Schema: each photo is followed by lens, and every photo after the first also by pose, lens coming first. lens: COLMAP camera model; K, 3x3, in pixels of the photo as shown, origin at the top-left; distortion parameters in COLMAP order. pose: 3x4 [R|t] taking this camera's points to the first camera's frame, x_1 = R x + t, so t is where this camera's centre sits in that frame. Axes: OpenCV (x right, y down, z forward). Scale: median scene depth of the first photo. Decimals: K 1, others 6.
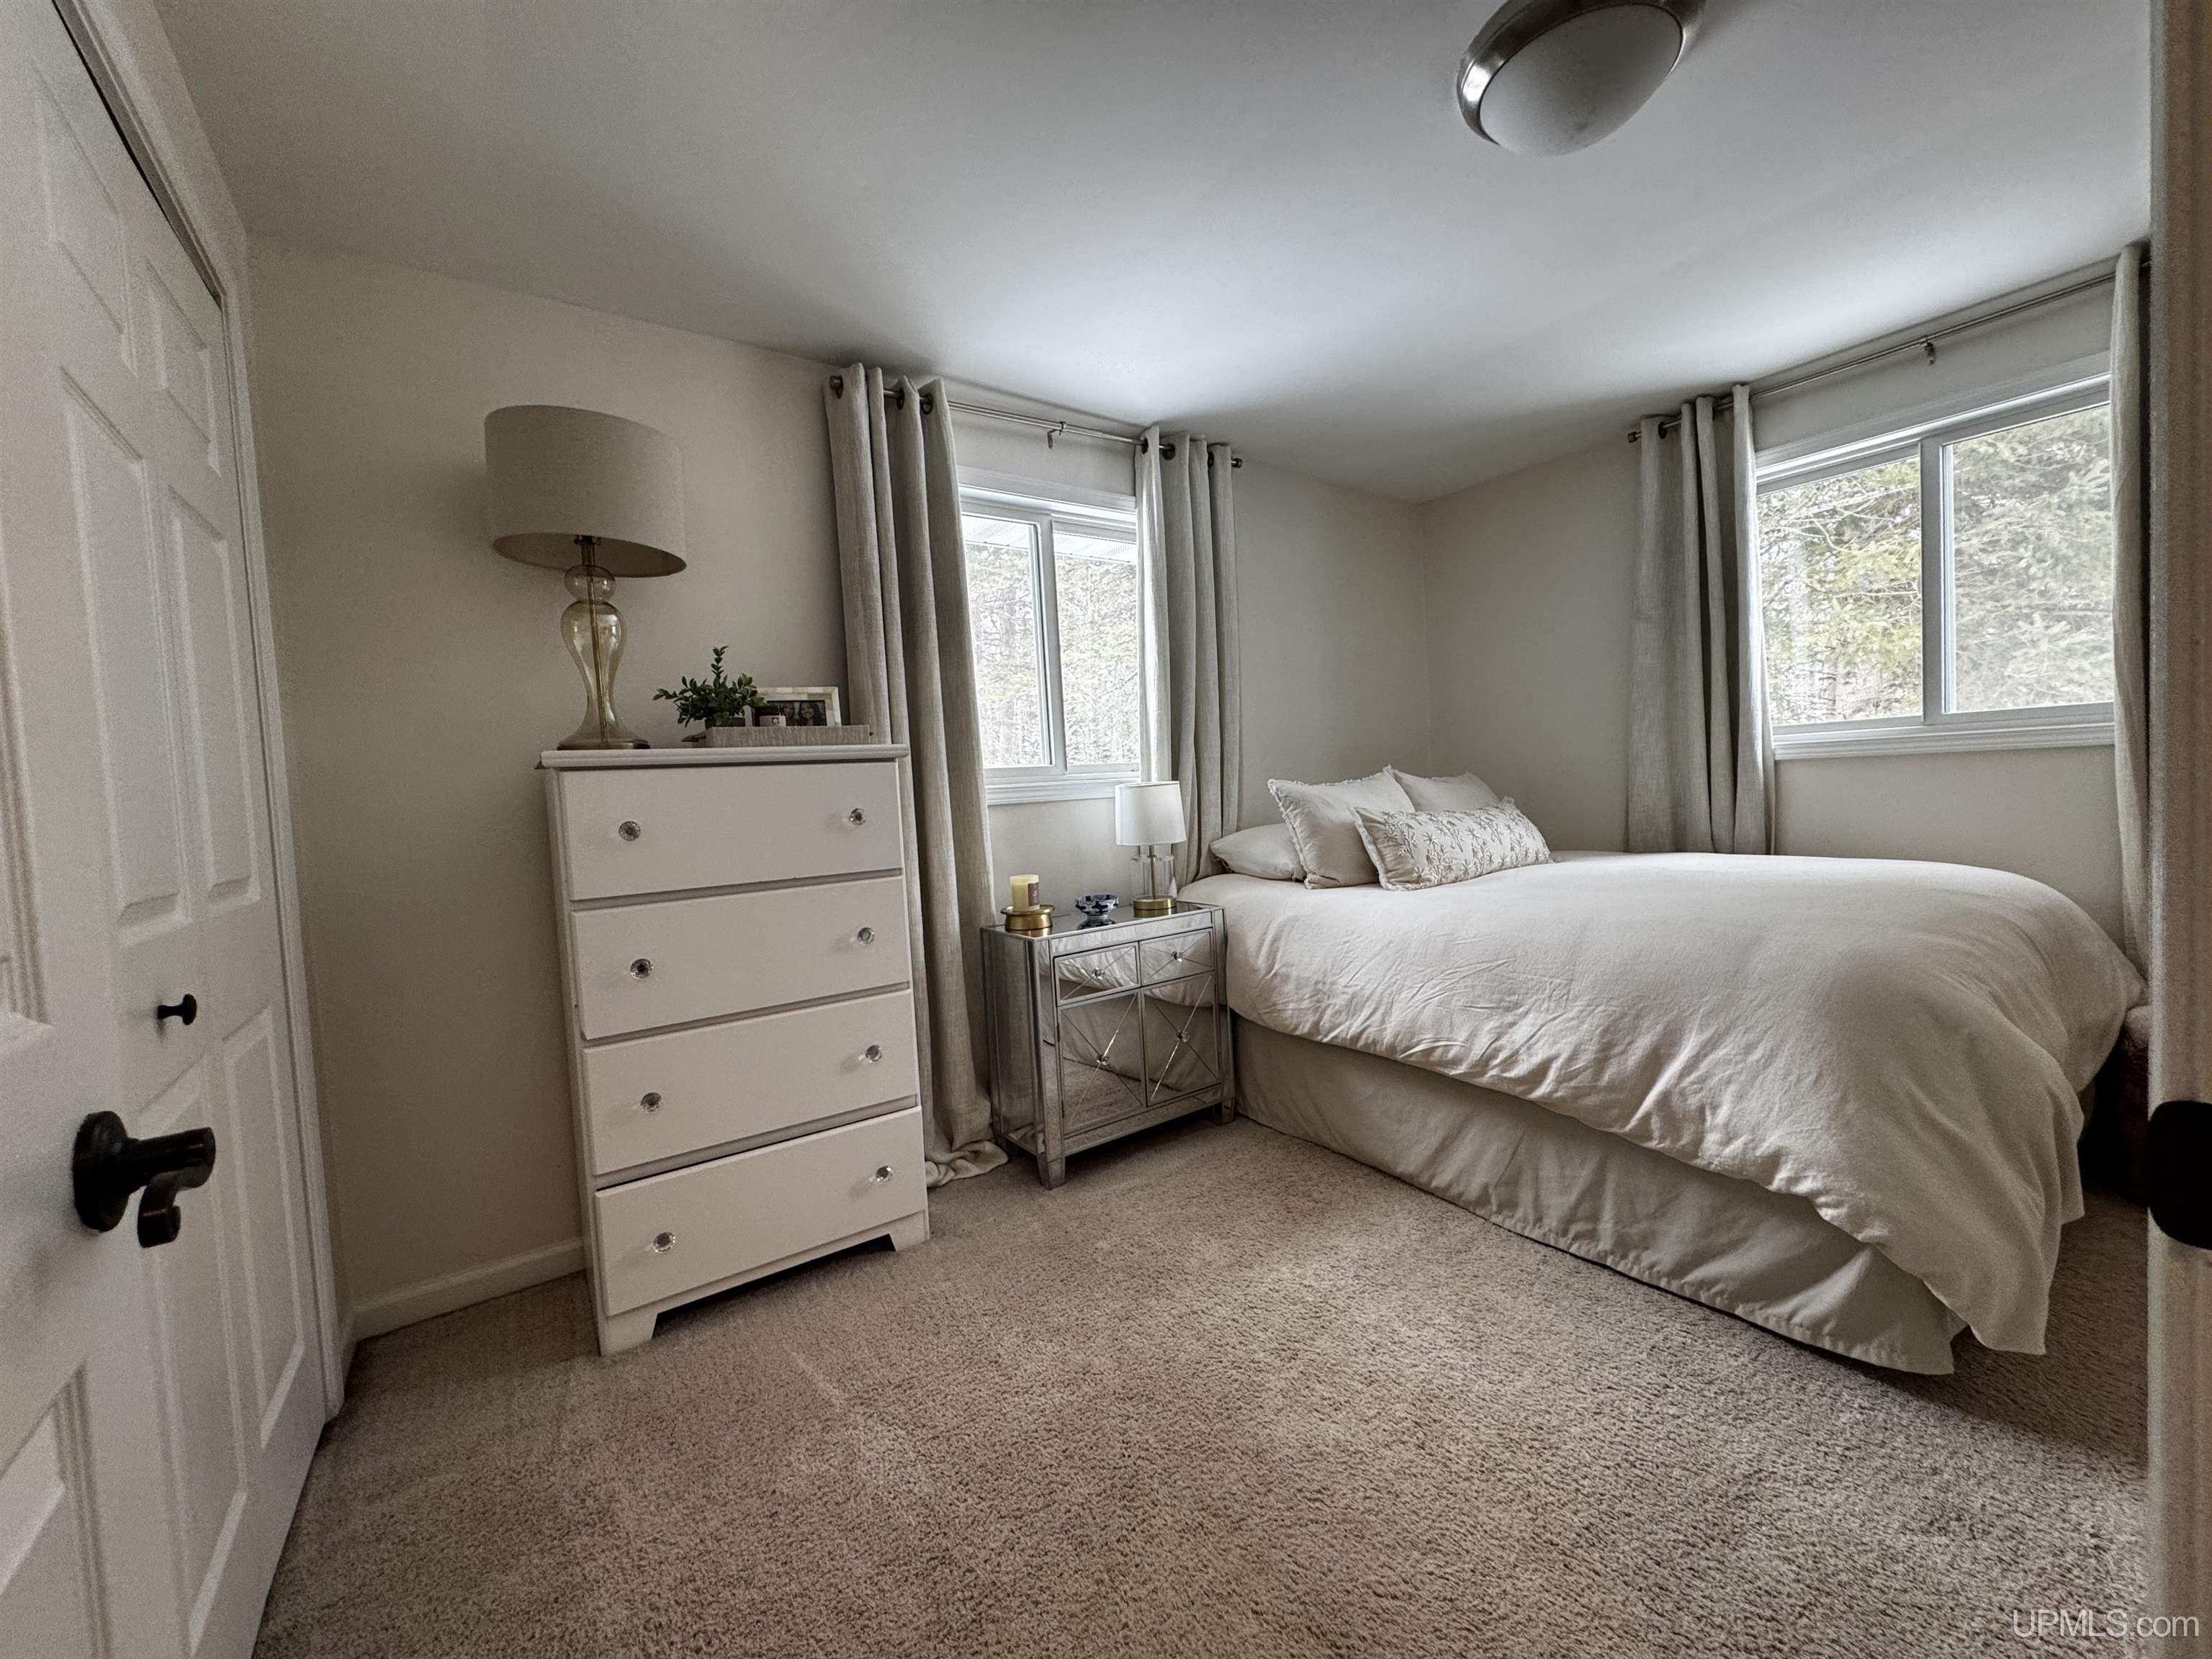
lens RADIAL K [[876.0, 0, 1108.4], [0, 876.0, 828.2], [0, 0, 1]] dist [0.000658, 0.000496]
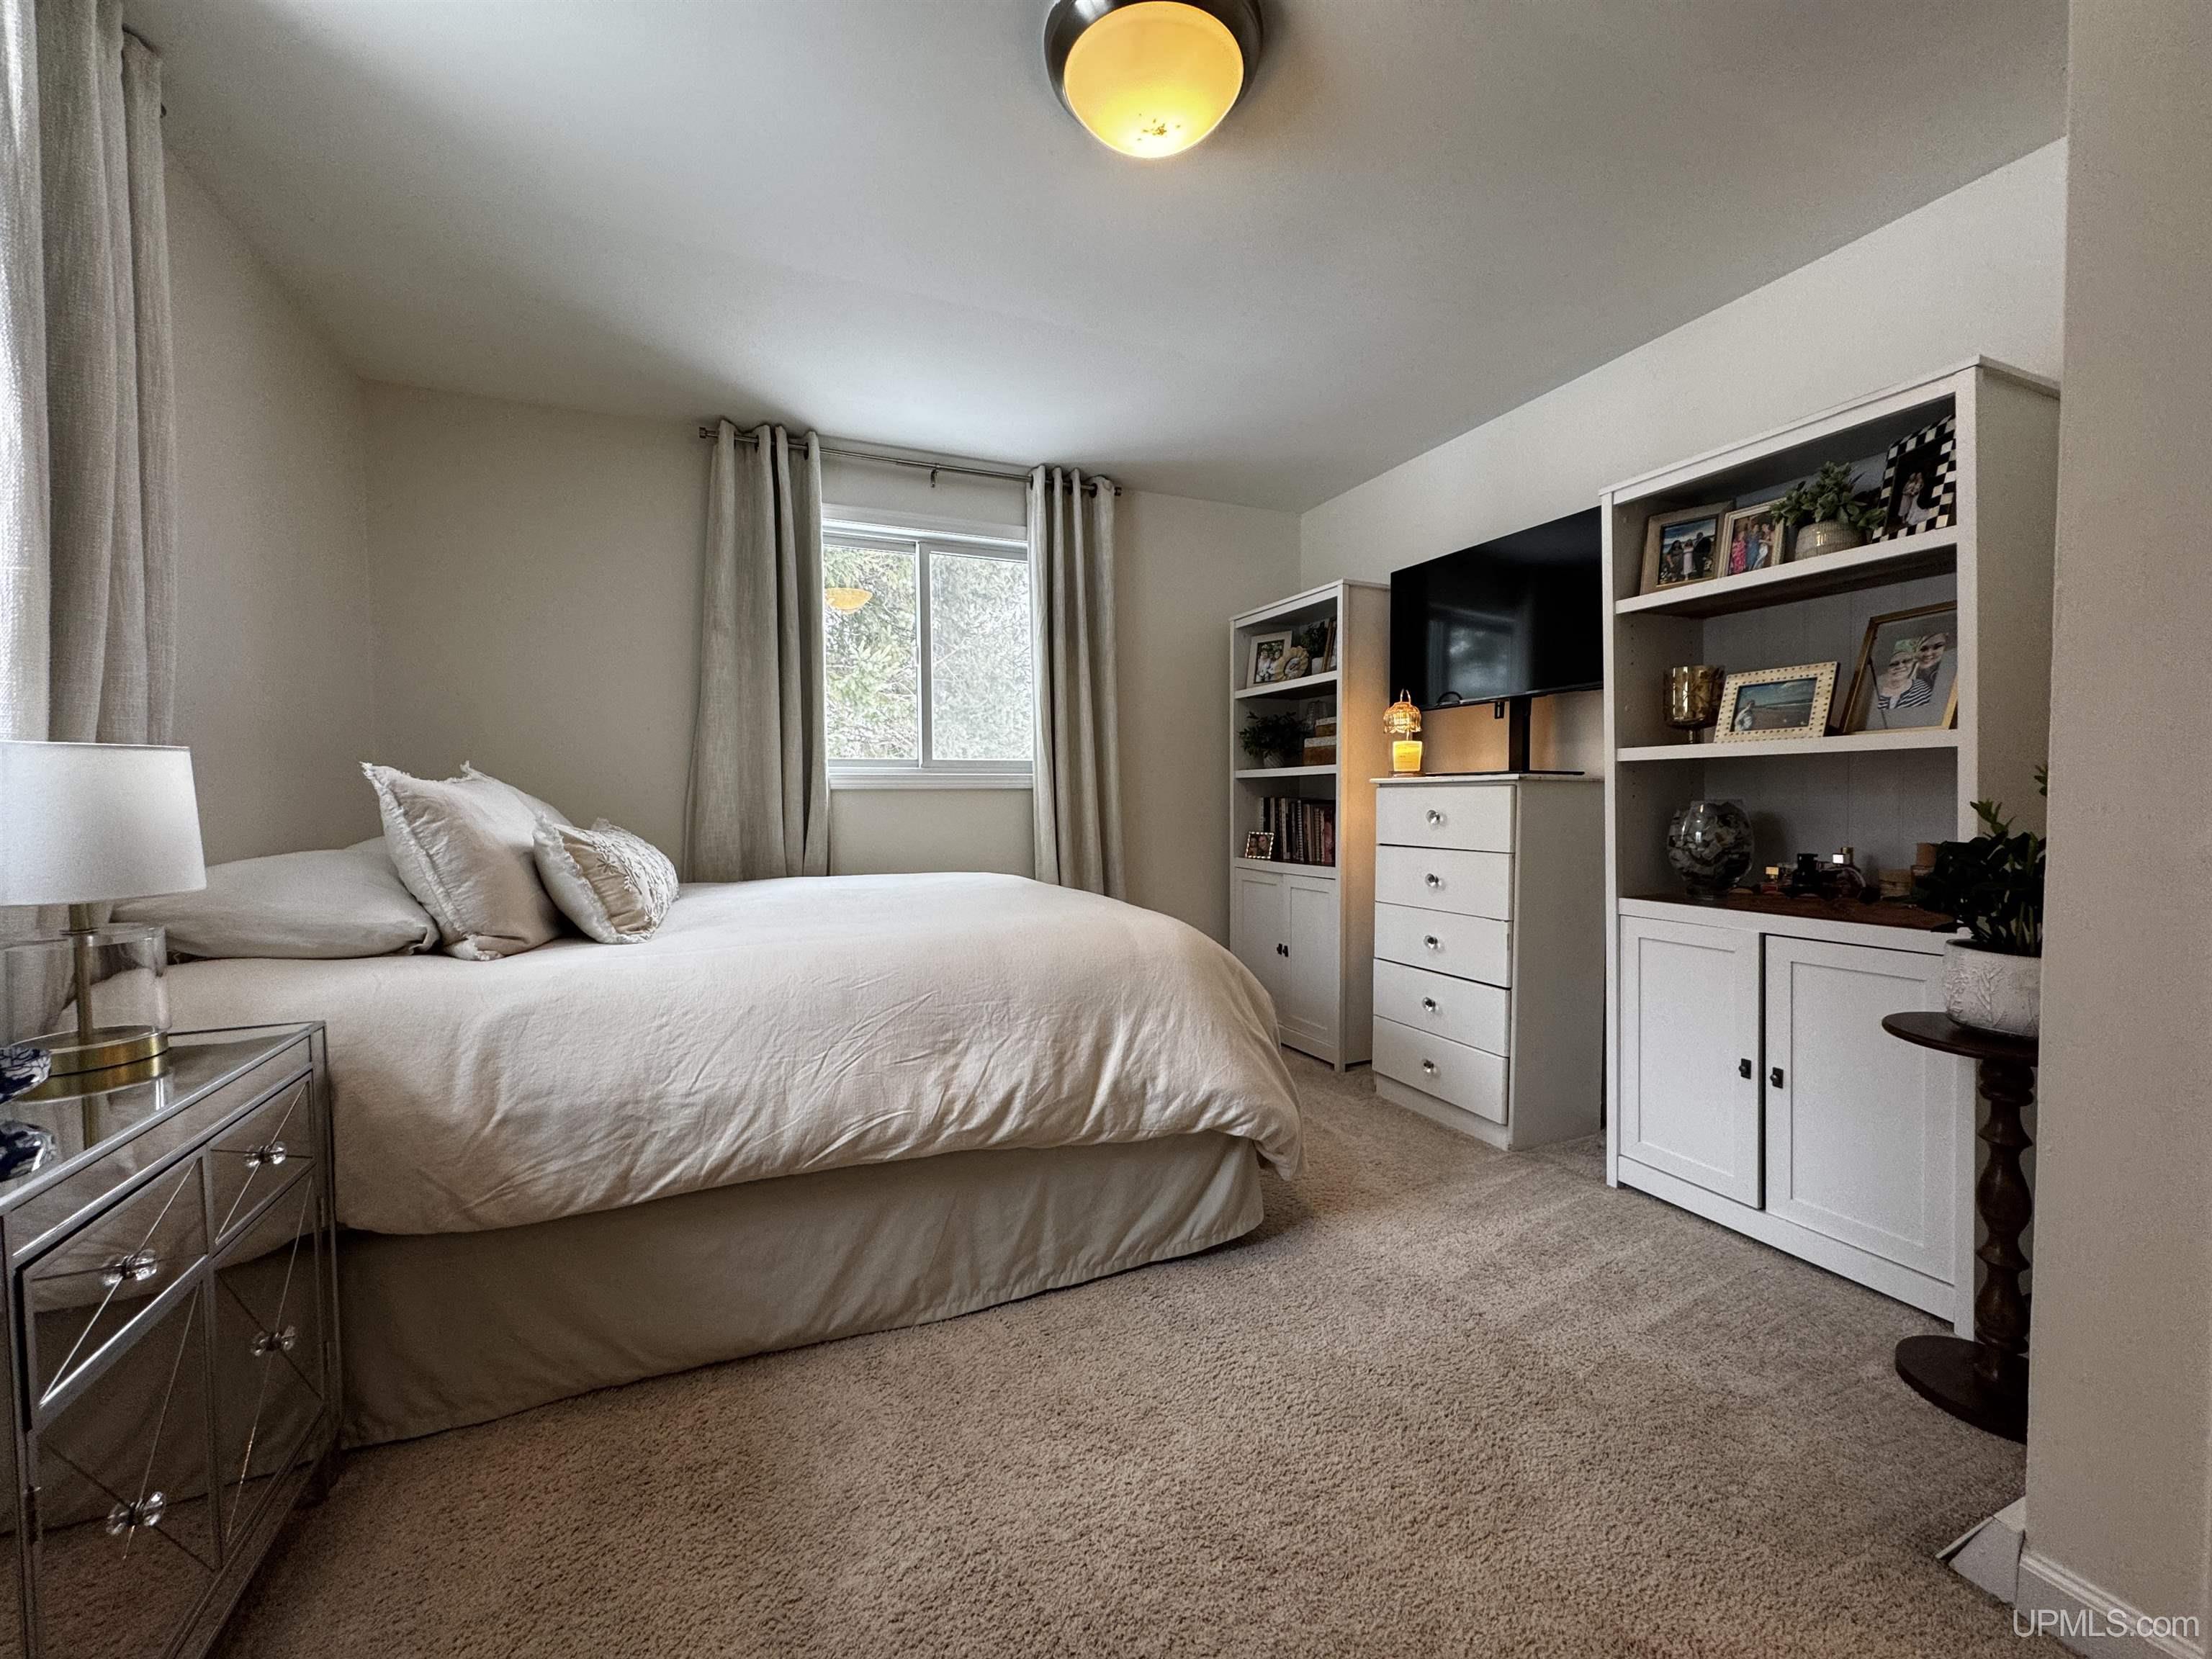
lens RADIAL K [[876.0, 0, 1108.4], [0, 876.0, 828.2], [0, 0, 1]] dist [0.000658, 0.000496]
pose [[0.200904, 0.019693, 0.979413, -0.336659], [0.043387, 0.998638, -0.028980, 0.024645], [-0.978650, 0.048316, 0.199776, 0.664979]]
